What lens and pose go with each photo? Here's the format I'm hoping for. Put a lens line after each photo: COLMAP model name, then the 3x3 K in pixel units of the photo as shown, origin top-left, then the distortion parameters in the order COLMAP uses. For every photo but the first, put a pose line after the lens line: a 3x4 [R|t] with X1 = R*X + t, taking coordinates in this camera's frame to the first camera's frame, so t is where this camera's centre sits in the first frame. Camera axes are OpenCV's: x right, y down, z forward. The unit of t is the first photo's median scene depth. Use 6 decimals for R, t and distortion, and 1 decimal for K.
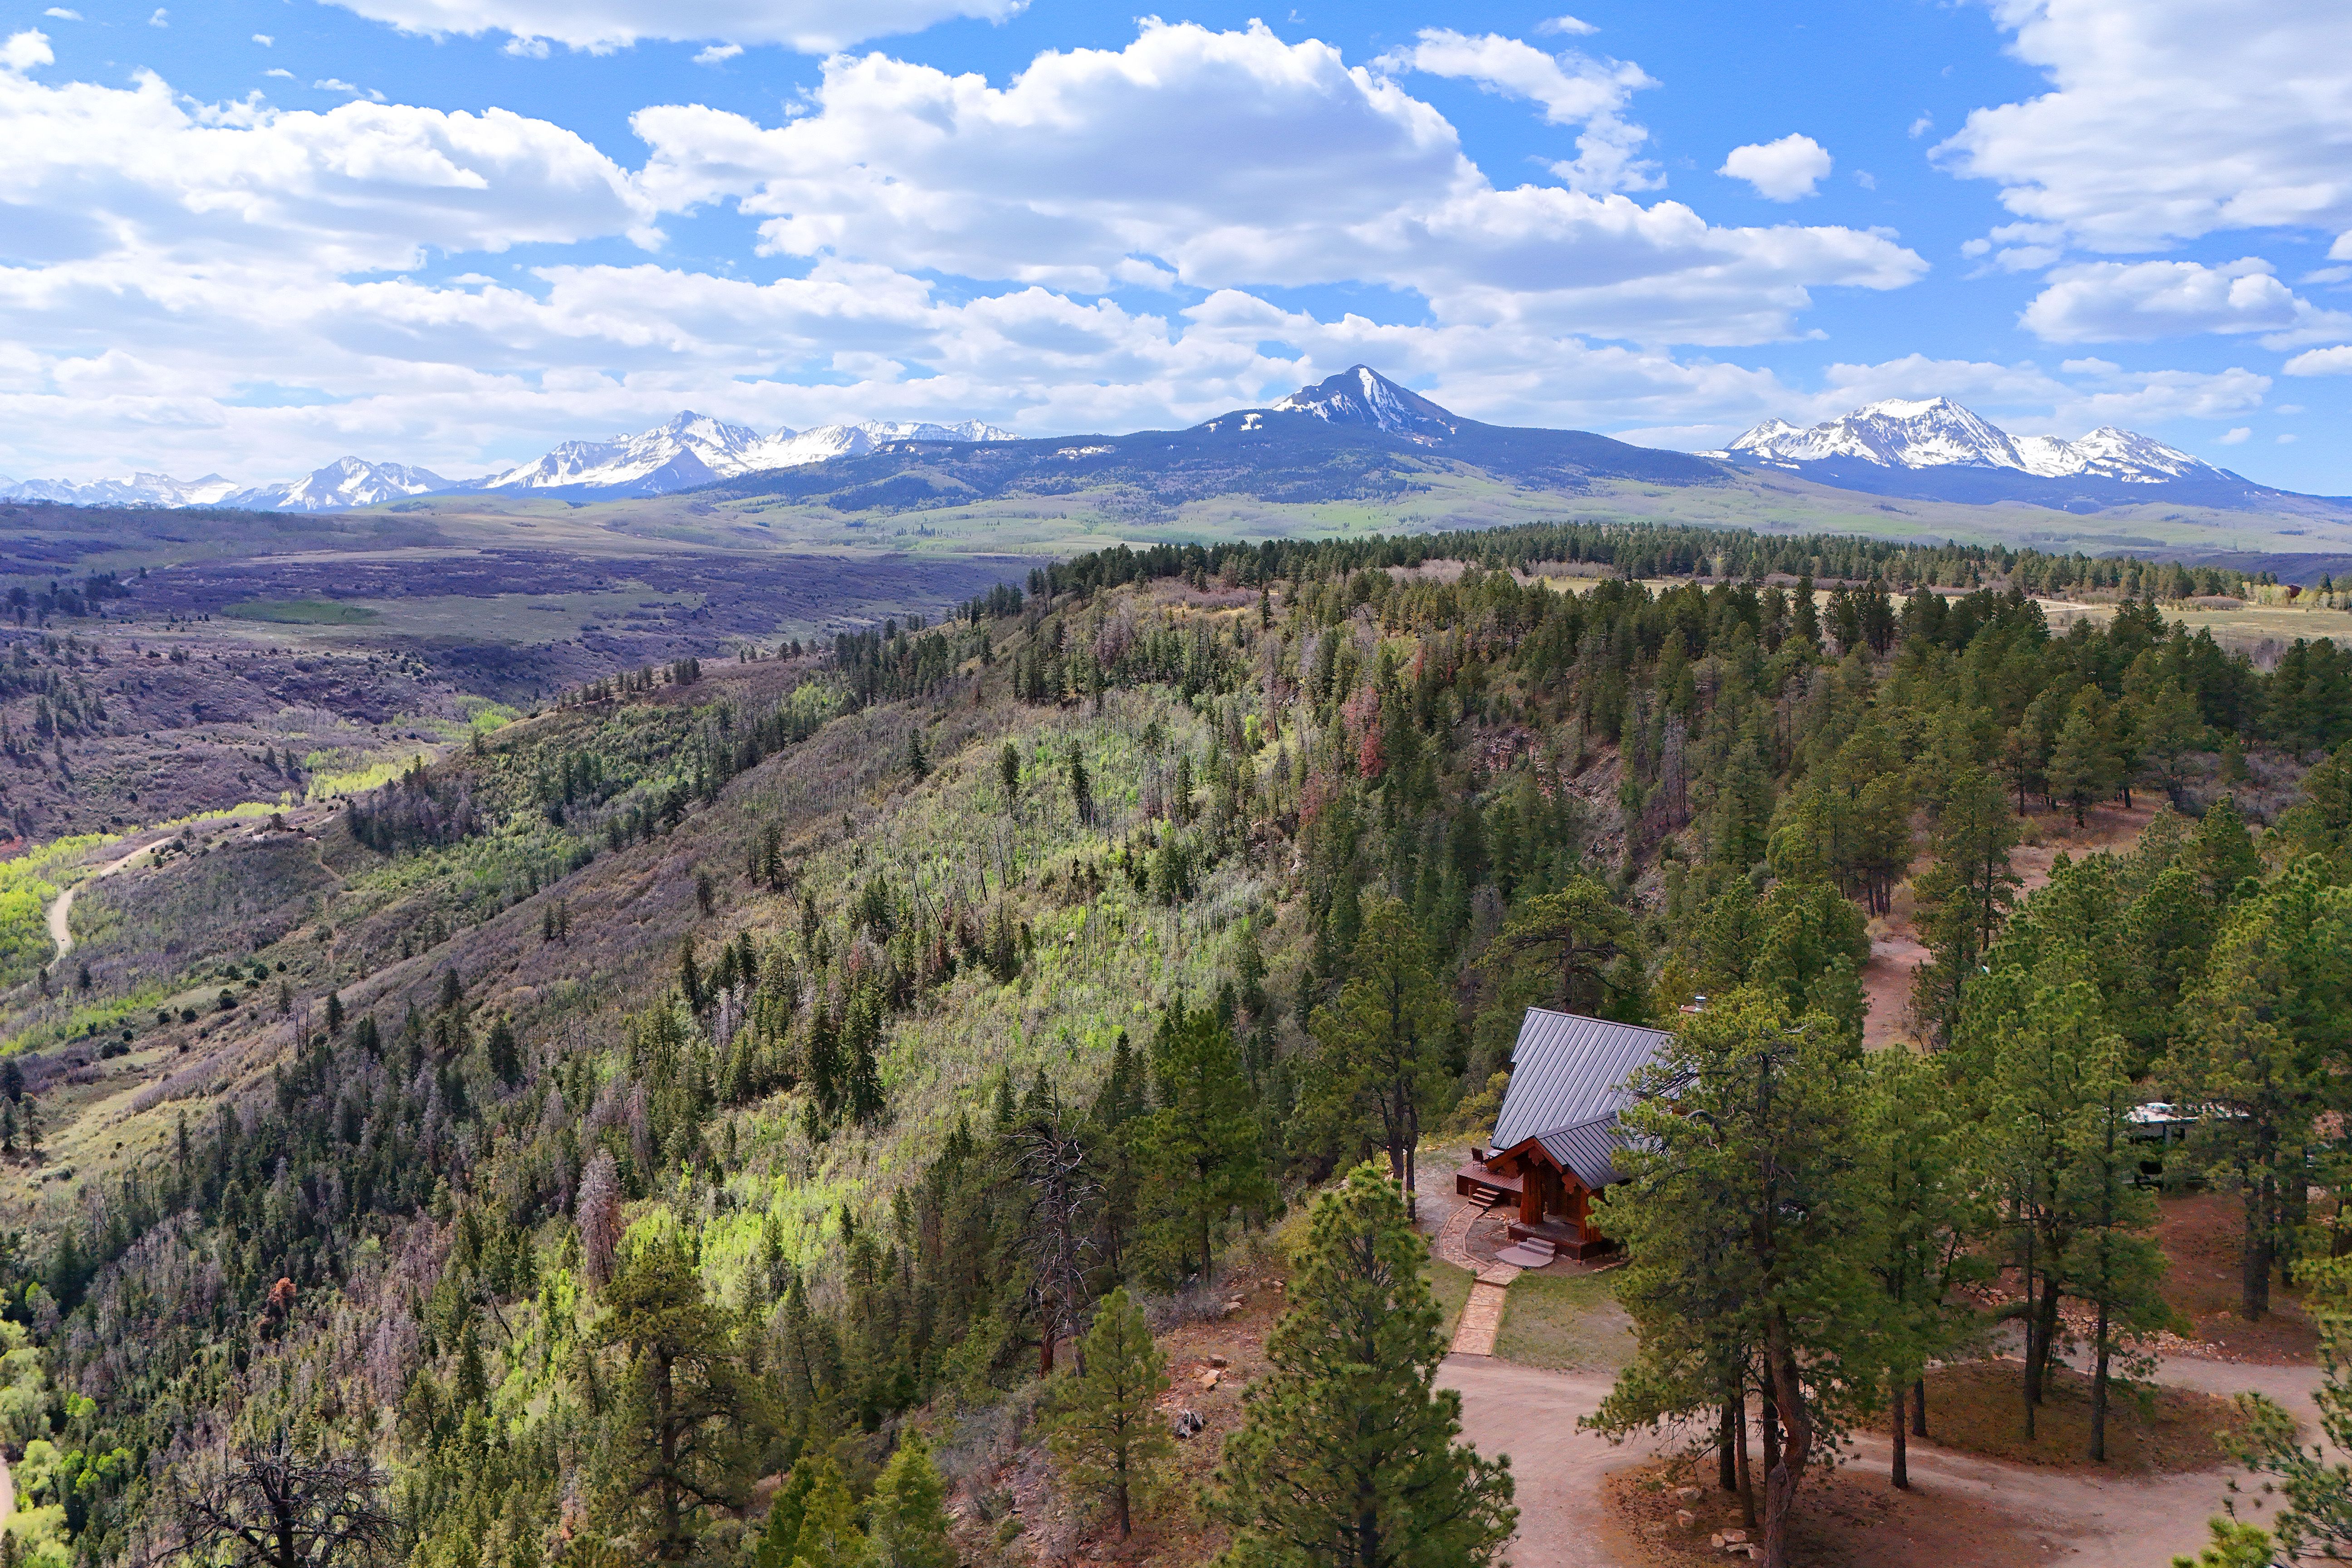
lens RADIAL K [[1723.5, 0, 1255.2], [0, 1723.5, 602.0], [0, 0, 1]] dist [0.040380, -0.019397]
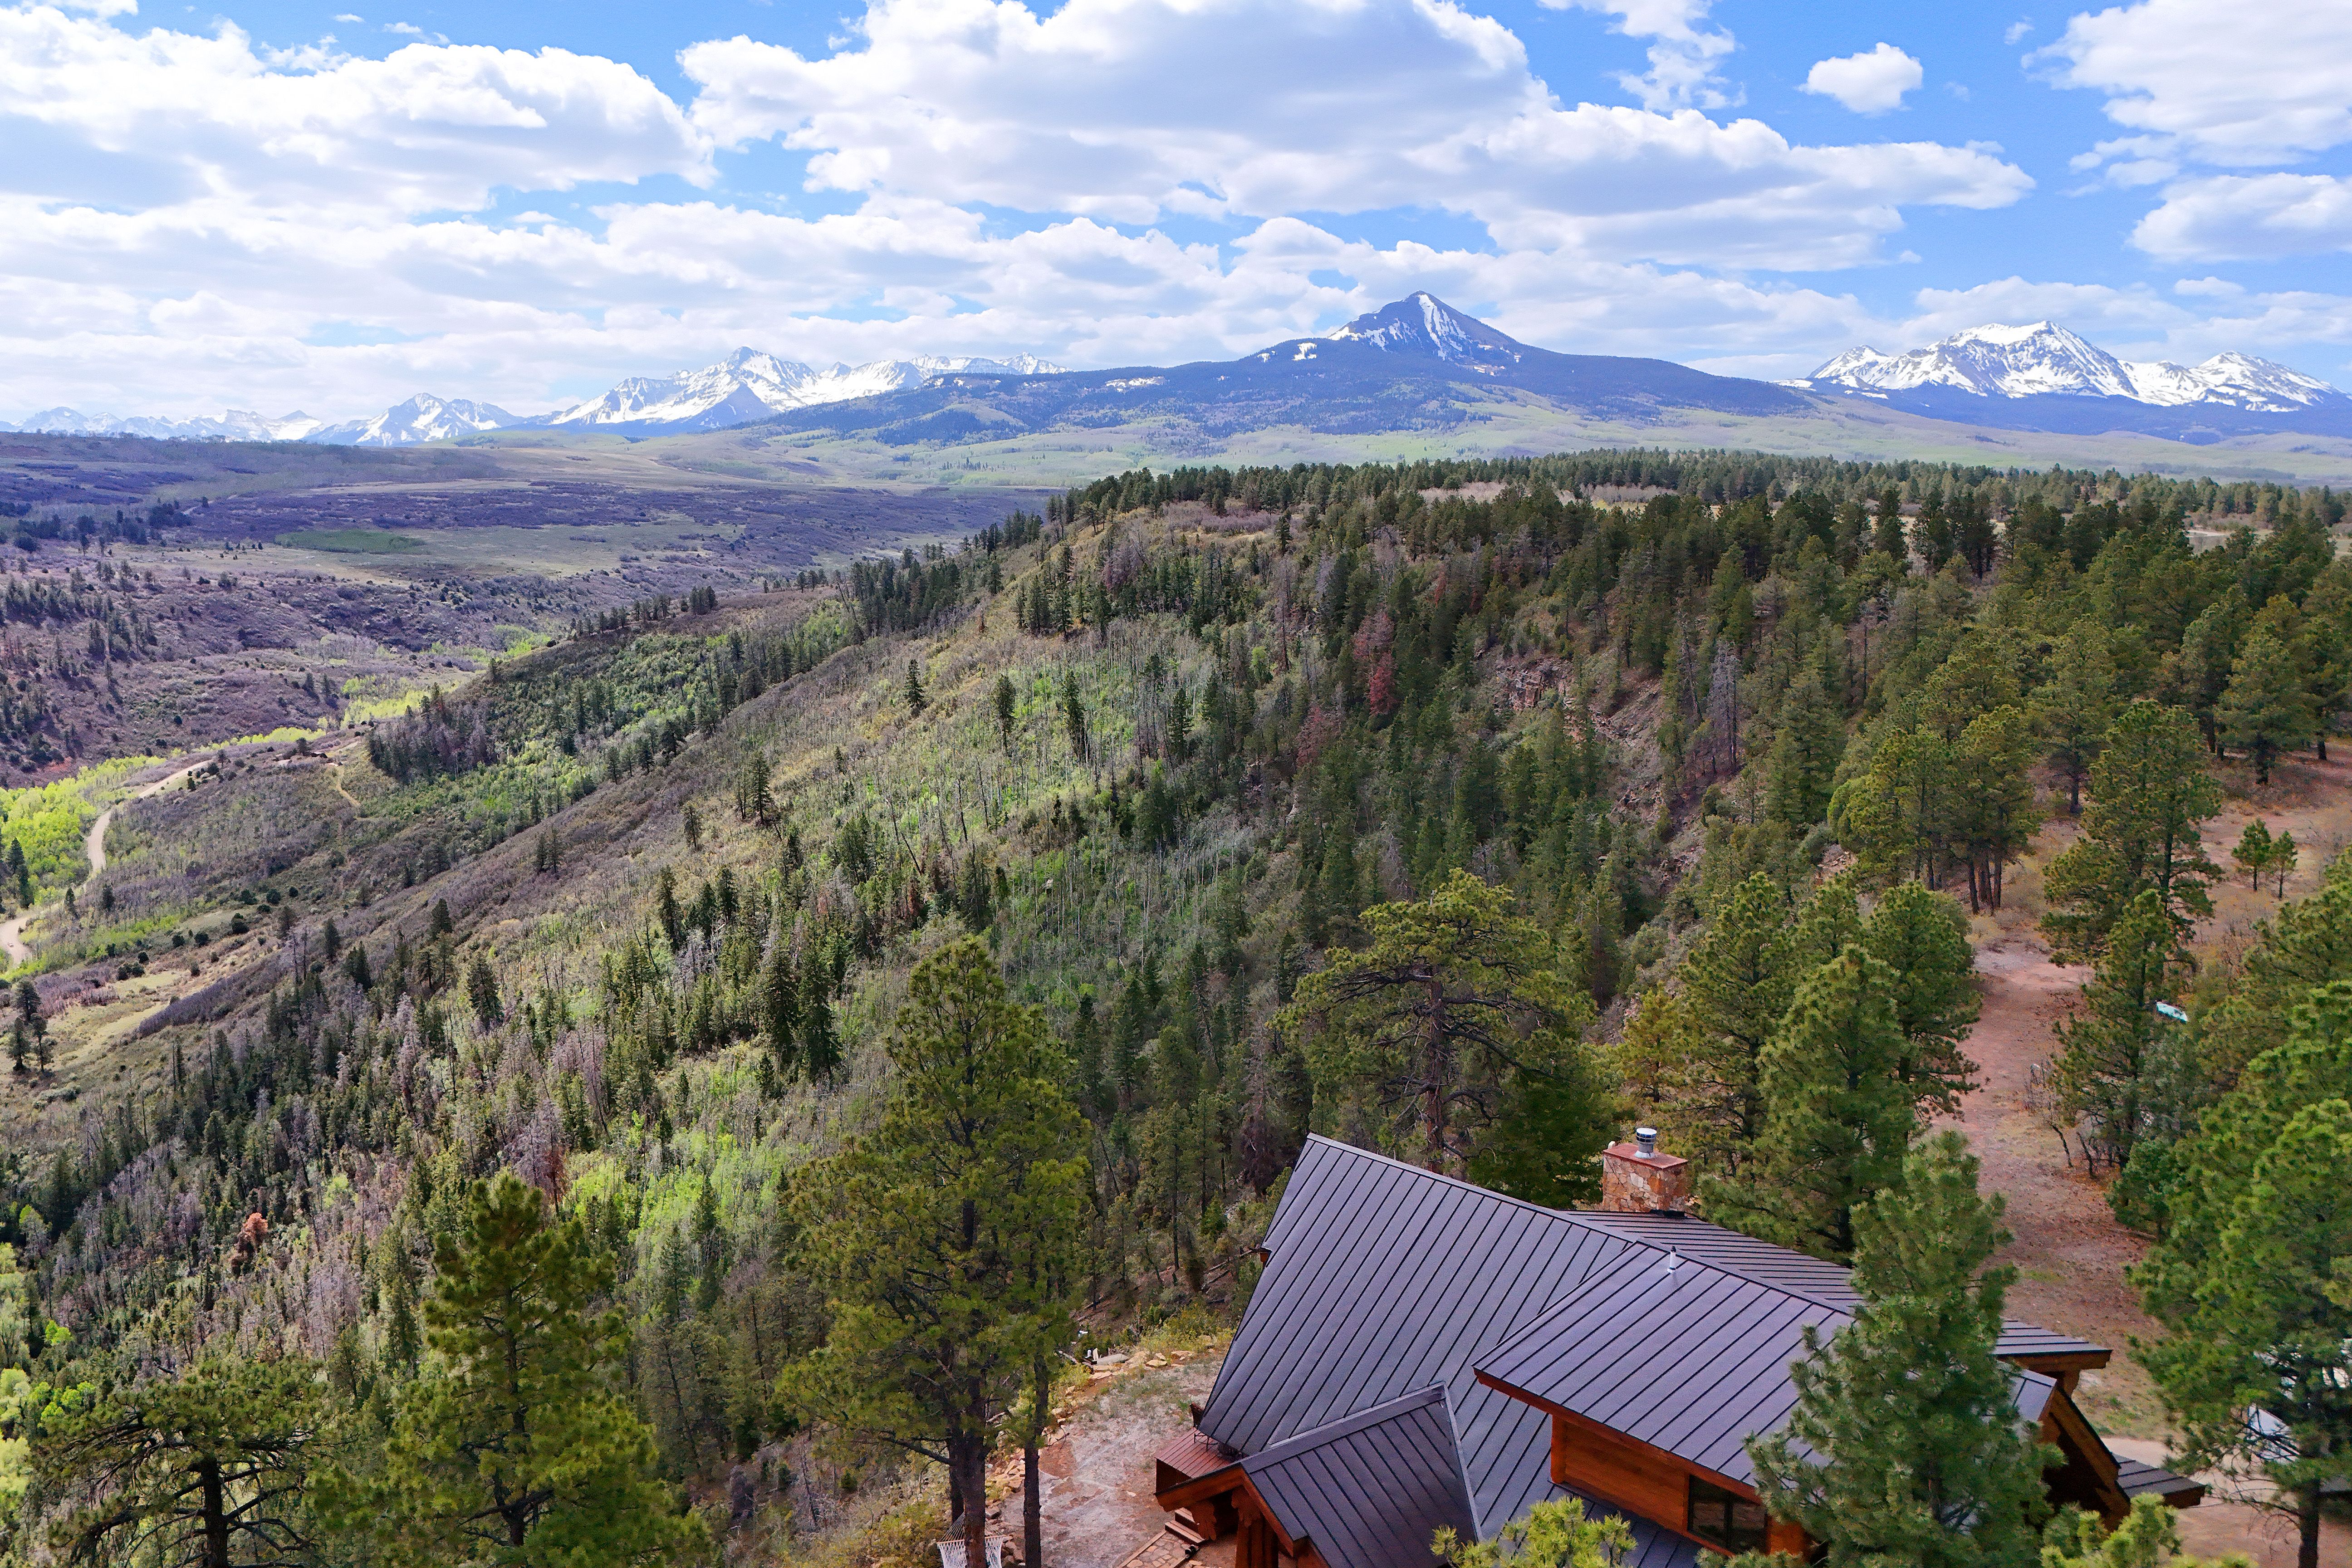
lens RADIAL K [[1650.6, 0, 1182.3], [0, 1650.6, 623.5], [0, 0, 1]] dist [0.027558, -0.004162]
pose [[0.995381, 0.005399, -0.095853, 0.035949], [-0.001096, 0.998991, 0.044890, 0.012722], [0.095999, -0.044577, 0.994383, 0.109334]]
